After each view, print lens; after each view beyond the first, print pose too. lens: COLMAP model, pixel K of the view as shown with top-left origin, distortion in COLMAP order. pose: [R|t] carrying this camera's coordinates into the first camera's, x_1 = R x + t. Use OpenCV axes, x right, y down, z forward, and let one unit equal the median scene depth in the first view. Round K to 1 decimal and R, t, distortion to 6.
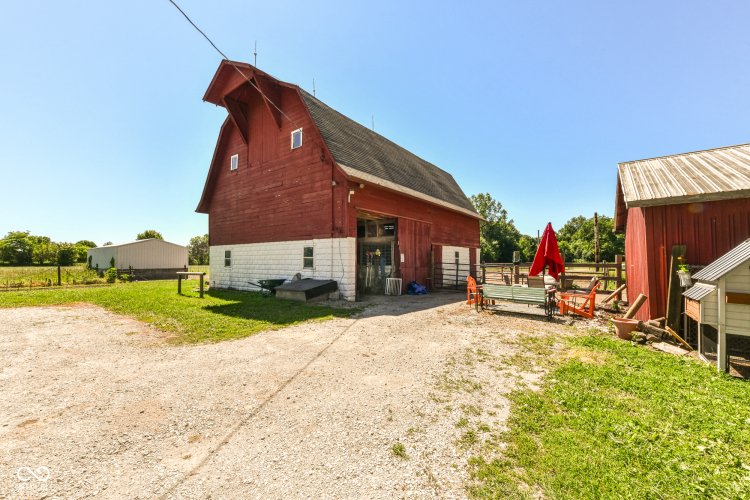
lens RADIAL K [[299.2, 0, 375.0], [0, 299.2, 250.0], [0, 0, 1]] dist [0.000171, -0.000011]
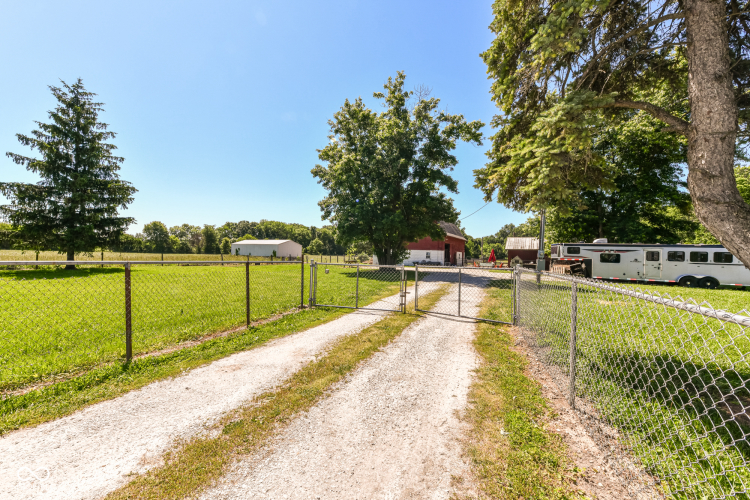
lens RADIAL K [[299.2, 0, 375.0], [0, 299.2, 250.0], [0, 0, 1]] dist [0.000171, -0.000011]
pose [[0.984957, 0.029202, 0.170314, -1.395393], [-0.032989, 0.999266, 0.019450, -0.084255], [-0.169621, -0.024776, 0.985198, -2.258545]]
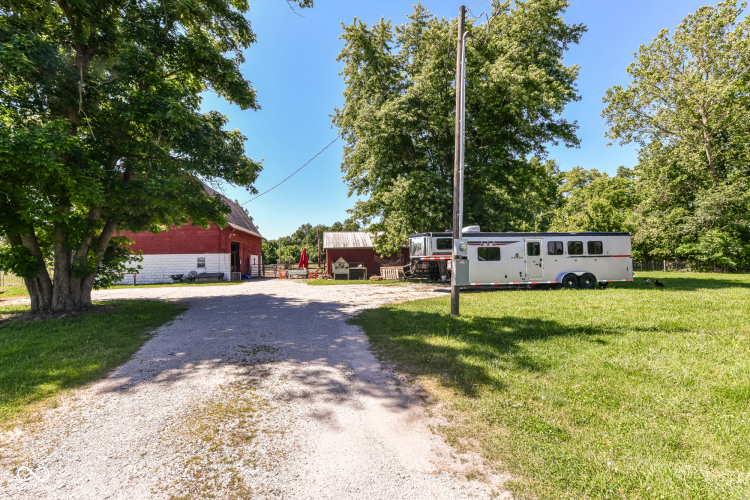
lens RADIAL K [[335.5, 0, 375.0], [0, 335.5, 250.0], [0, 0, 1]] dist [-0.001505, -0.000094]
pose [[0.695343, 0.008880, 0.718623, -1.014931], [-0.006610, 0.999960, -0.005960, -0.053064], [-0.718647, -0.000605, 0.695374, -1.383876]]
